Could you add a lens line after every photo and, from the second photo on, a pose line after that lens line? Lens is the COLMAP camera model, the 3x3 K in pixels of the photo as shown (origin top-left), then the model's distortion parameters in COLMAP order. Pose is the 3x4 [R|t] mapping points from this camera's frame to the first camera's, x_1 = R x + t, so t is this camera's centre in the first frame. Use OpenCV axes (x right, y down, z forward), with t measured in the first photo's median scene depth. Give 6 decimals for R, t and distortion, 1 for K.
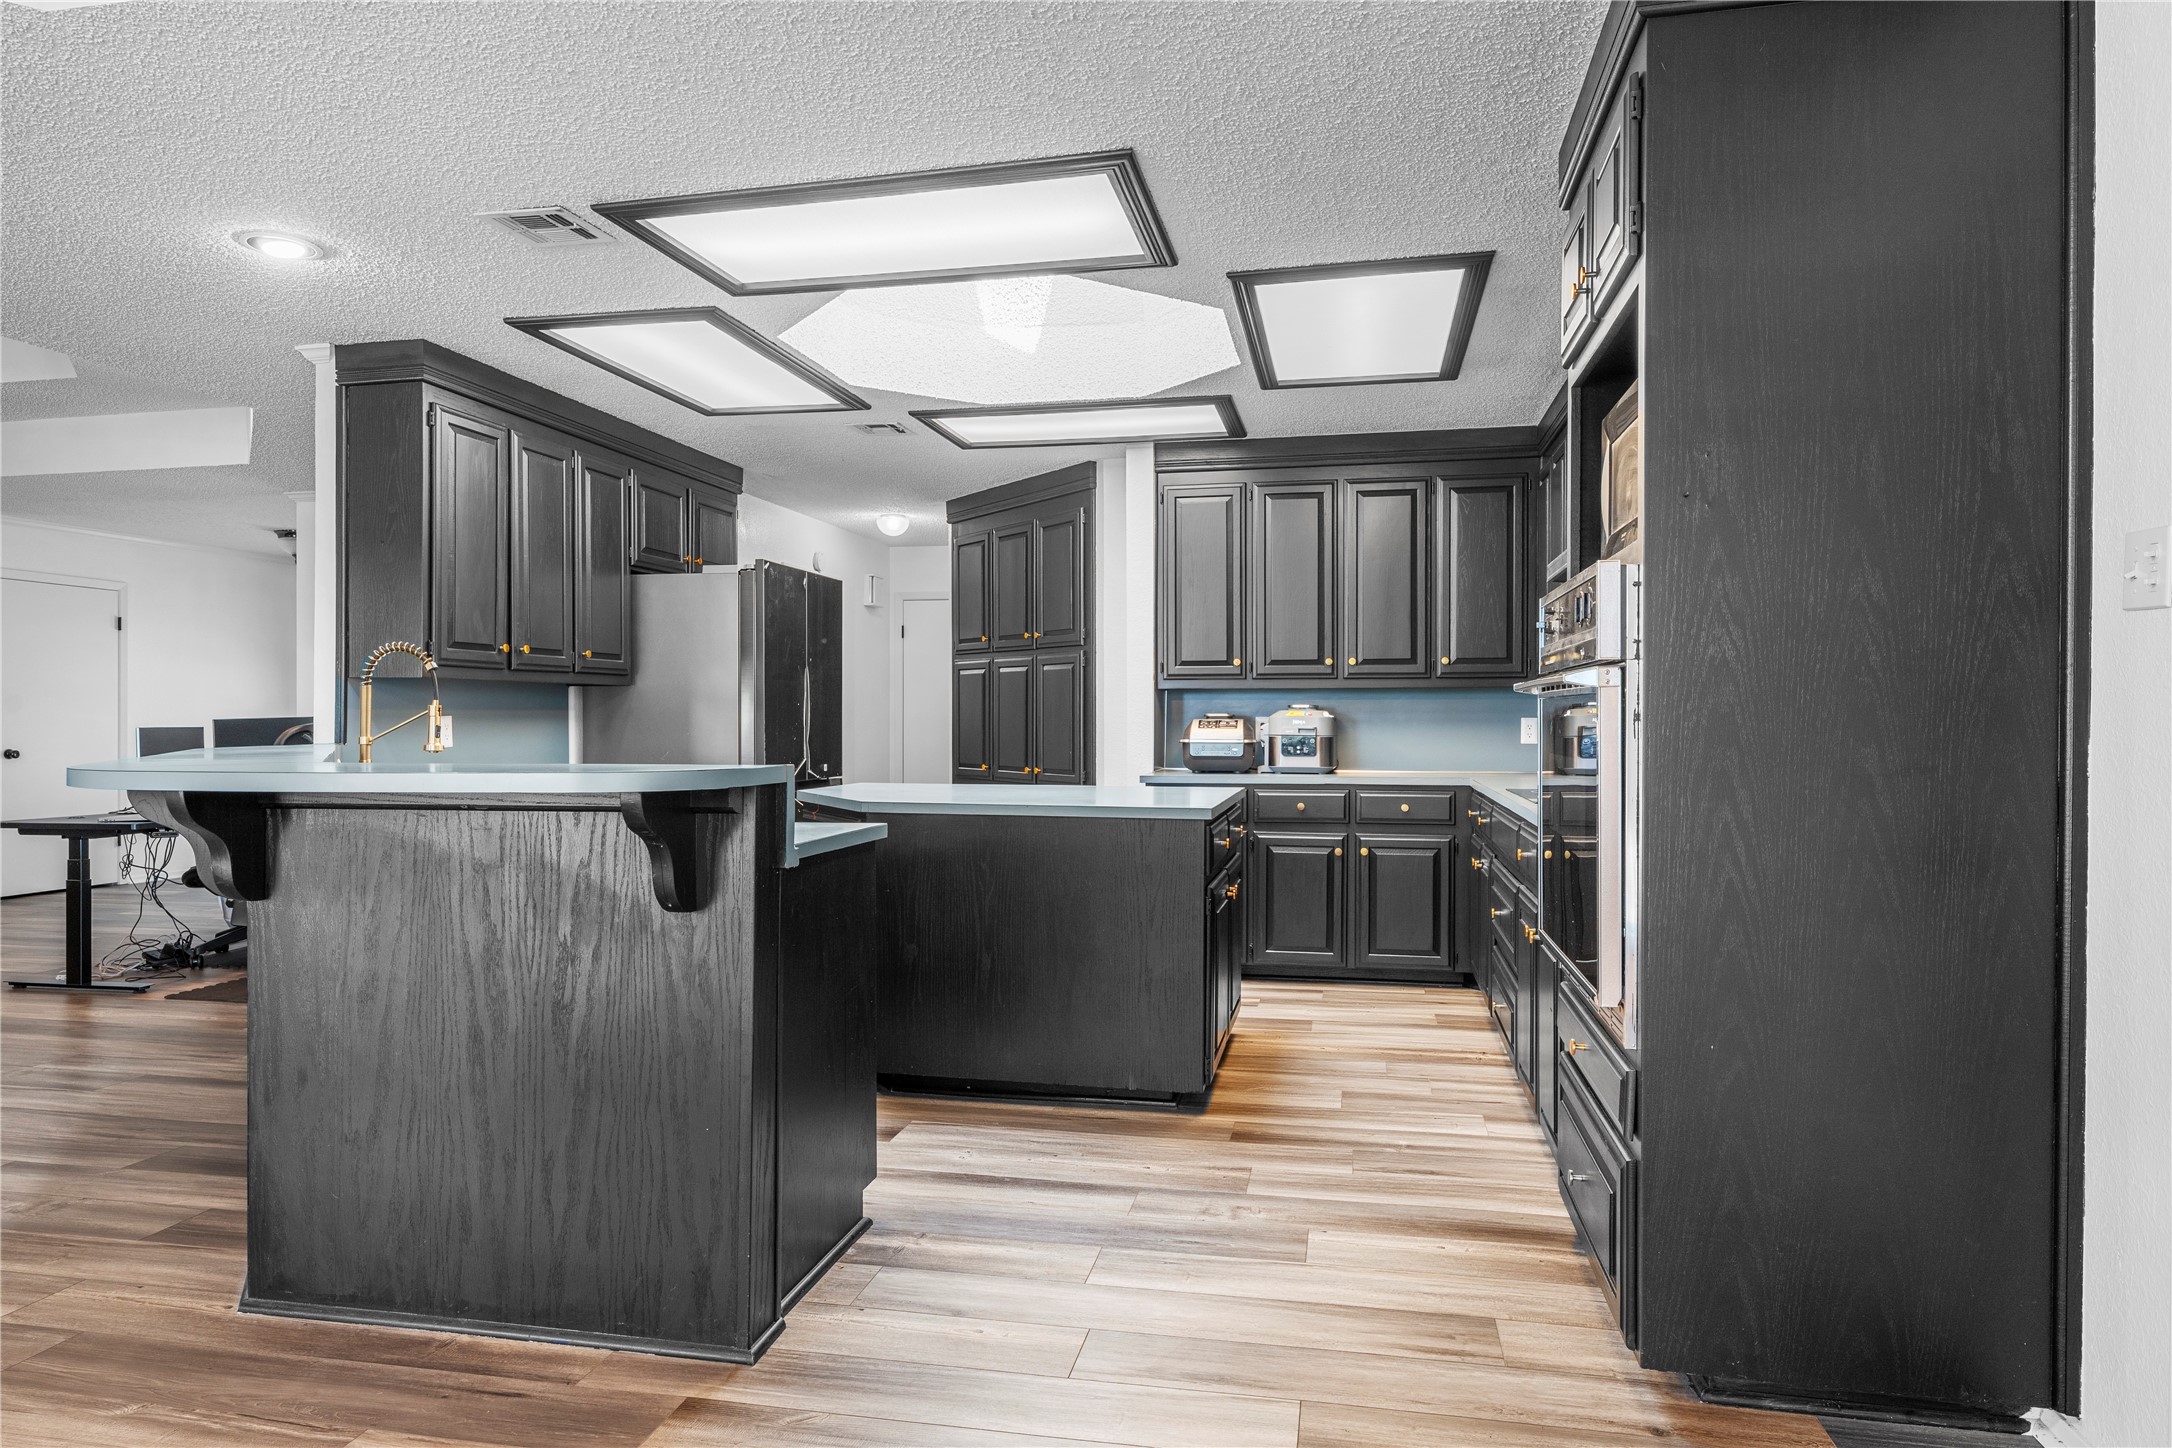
lens RADIAL K [[1324.9, 0, 1086.0], [0, 1324.9, 724.0], [0, 0, 1]] dist [0.001789, 0.001213]
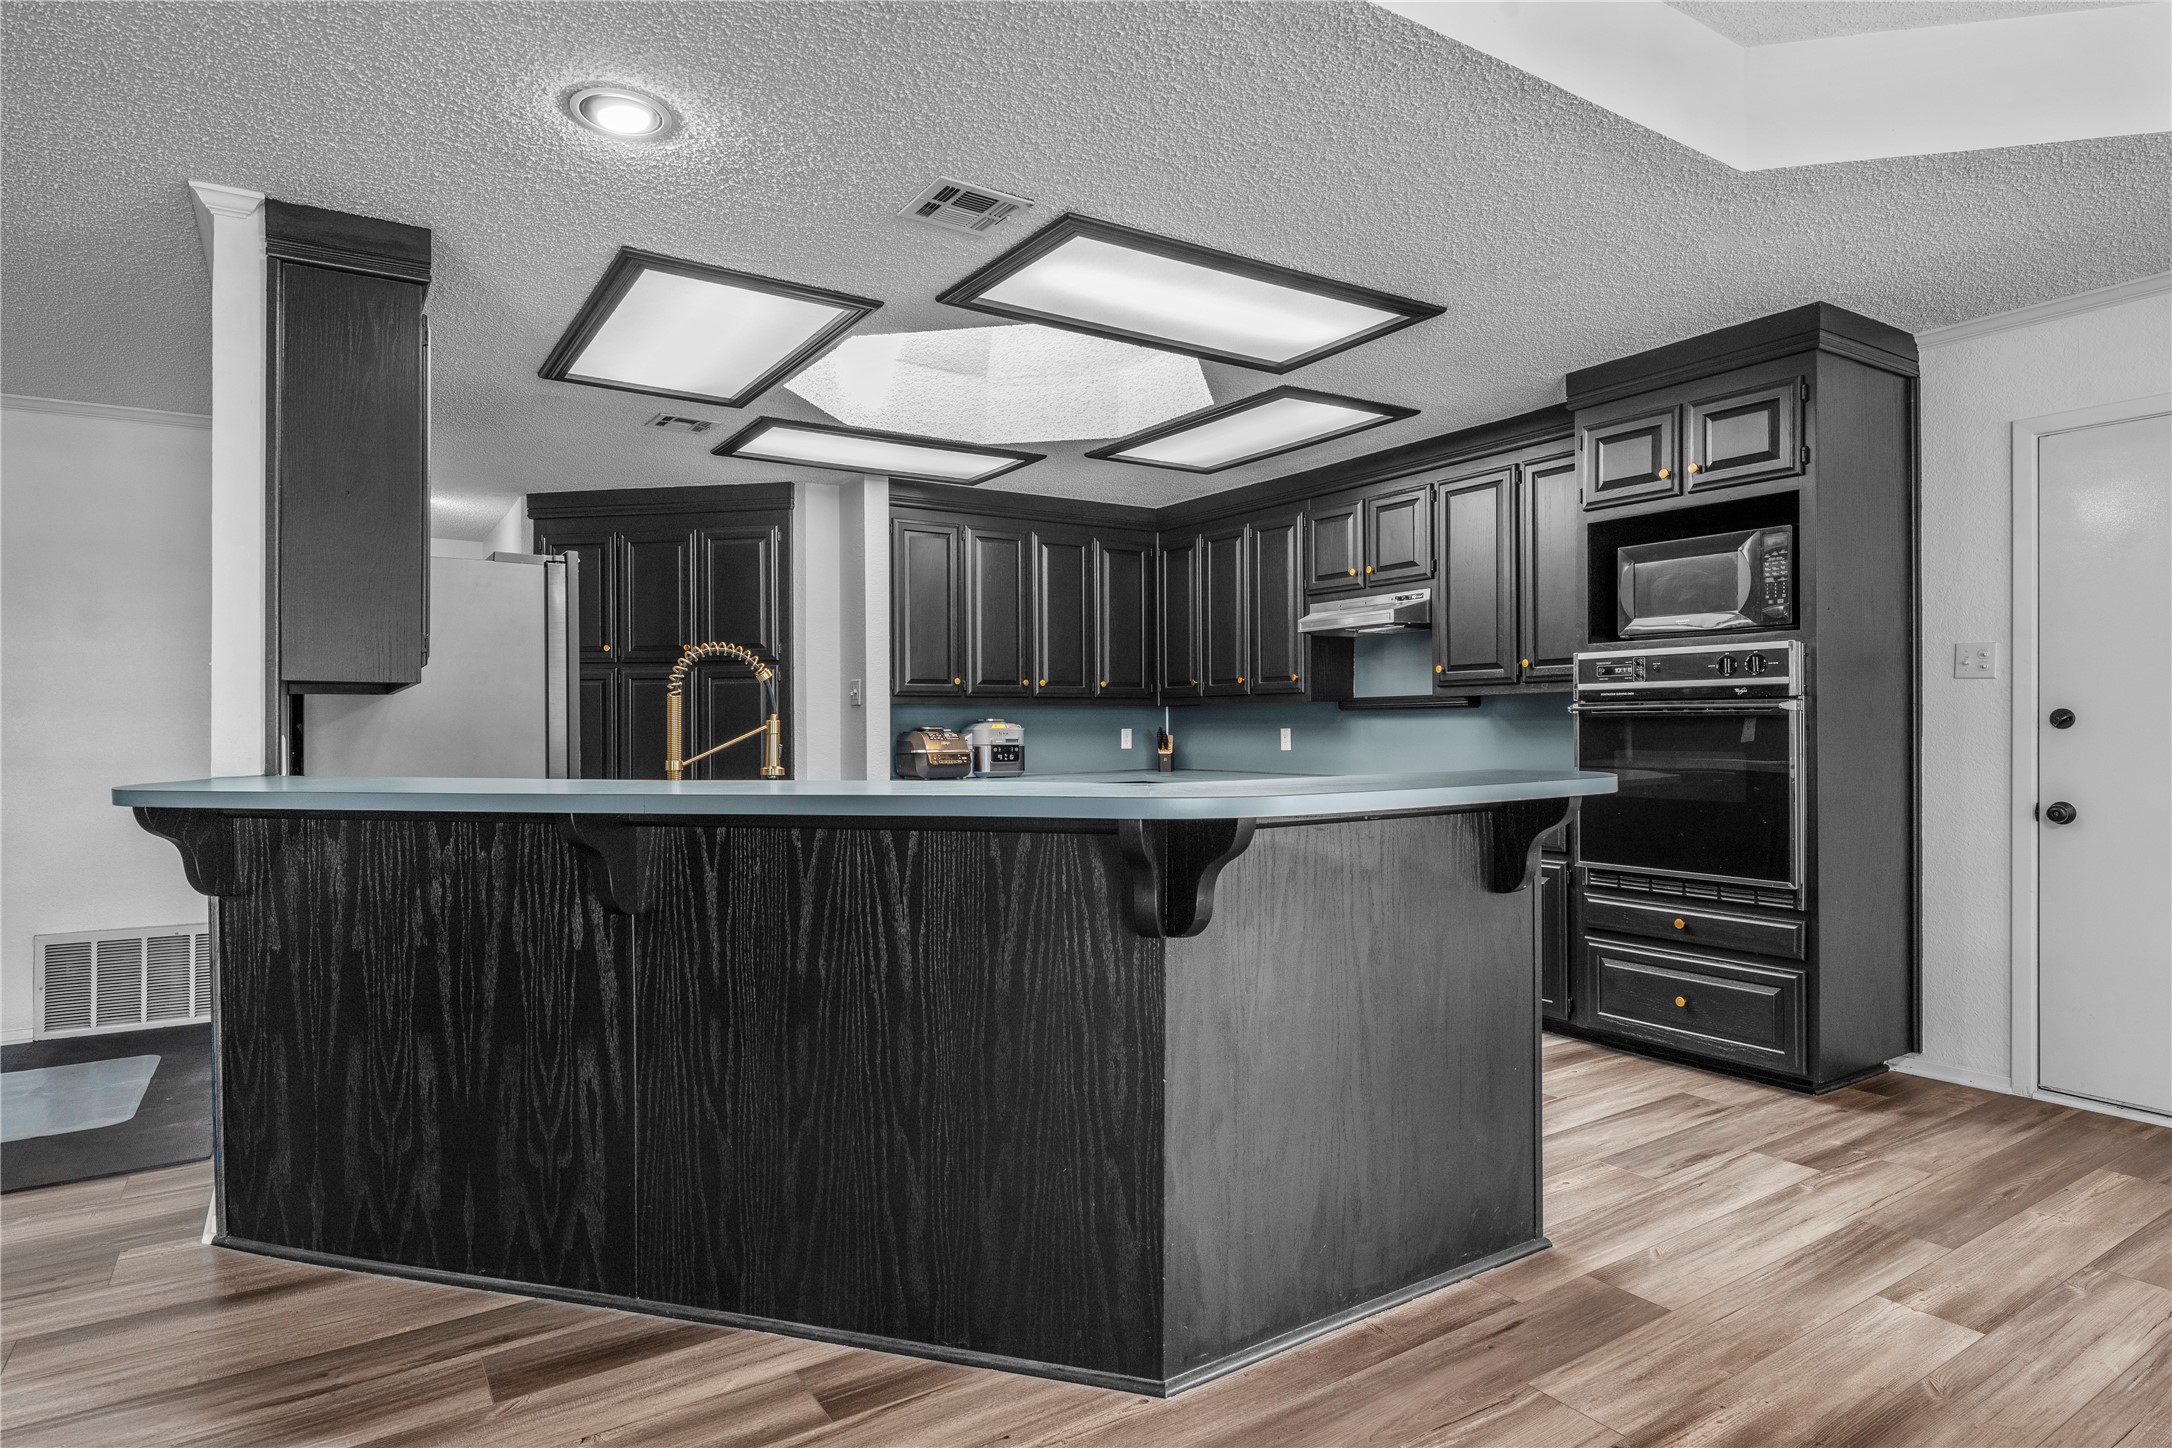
lens RADIAL K [[1195.0, 0, 1086.0], [0, 1195.0, 724.0], [0, 0, 1]] dist [-0.000247, 0.000296]
pose [[0.707531, -0.003331, 0.706674, -0.554319], [0.009472, 0.999944, -0.004770, -0.004291], [-0.706619, 0.010068, 0.707523, 0.205455]]
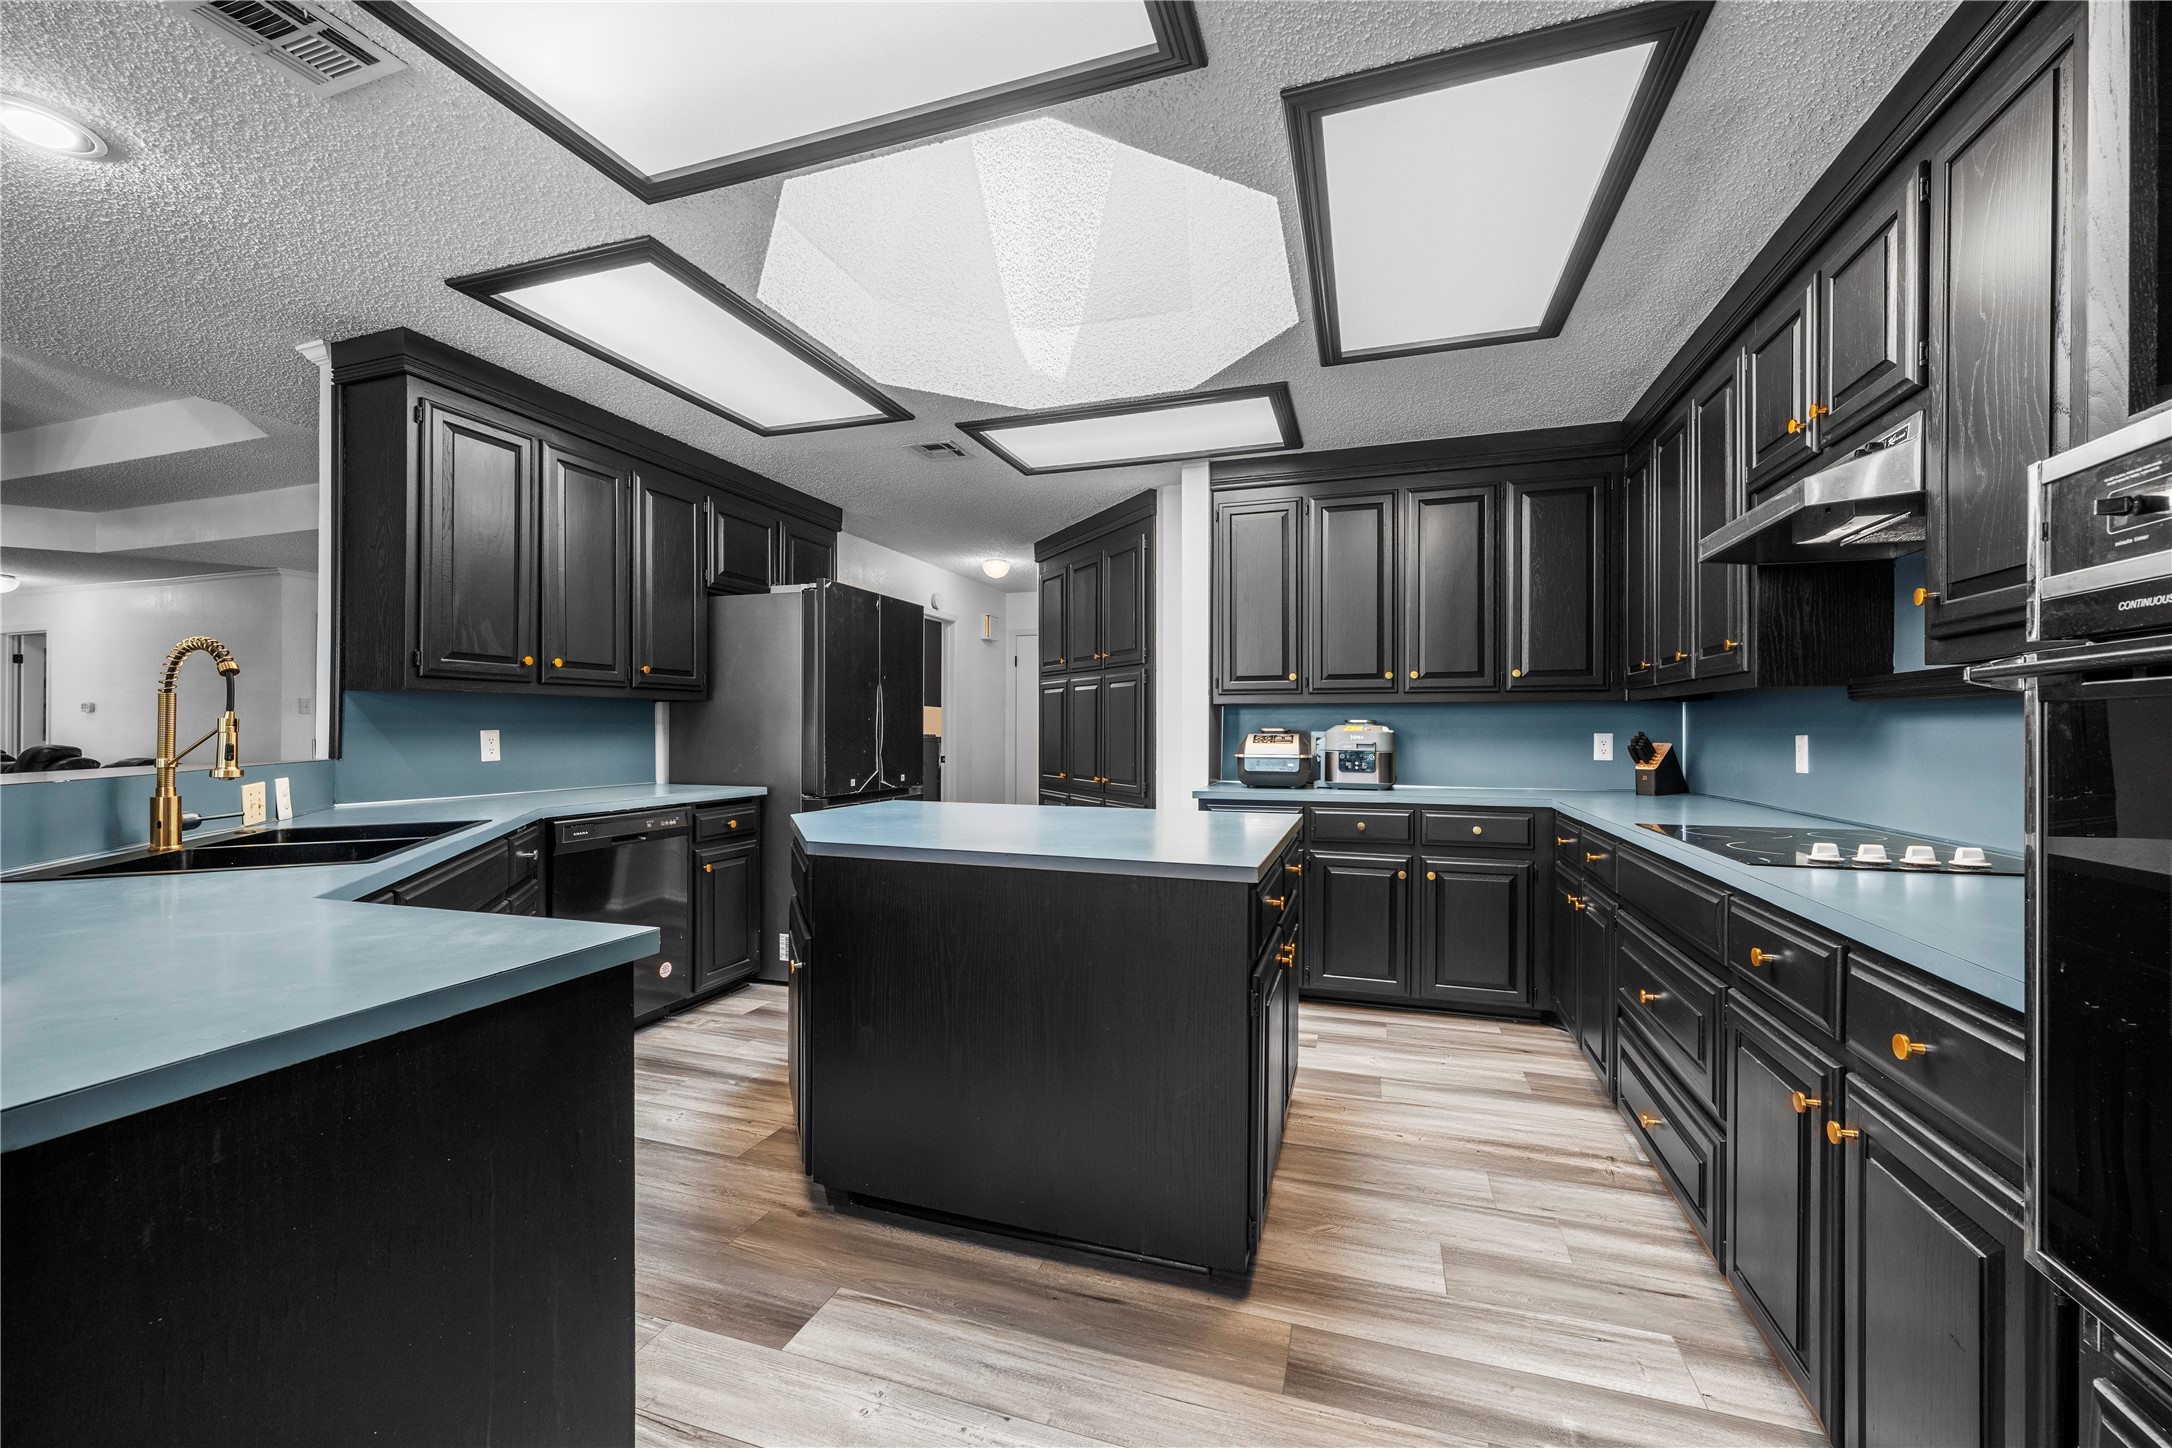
lens RADIAL K [[861.8, 0, 1085.6], [0, 861.8, 730.0], [0, 0, 1]] dist [-0.000377, 0.000023]
pose [[0.992856, 0.001849, -0.119301, 0.038392], [-0.002312, 0.999990, -0.003747, -0.004146], [0.119293, 0.003996, 0.992851, 0.353468]]
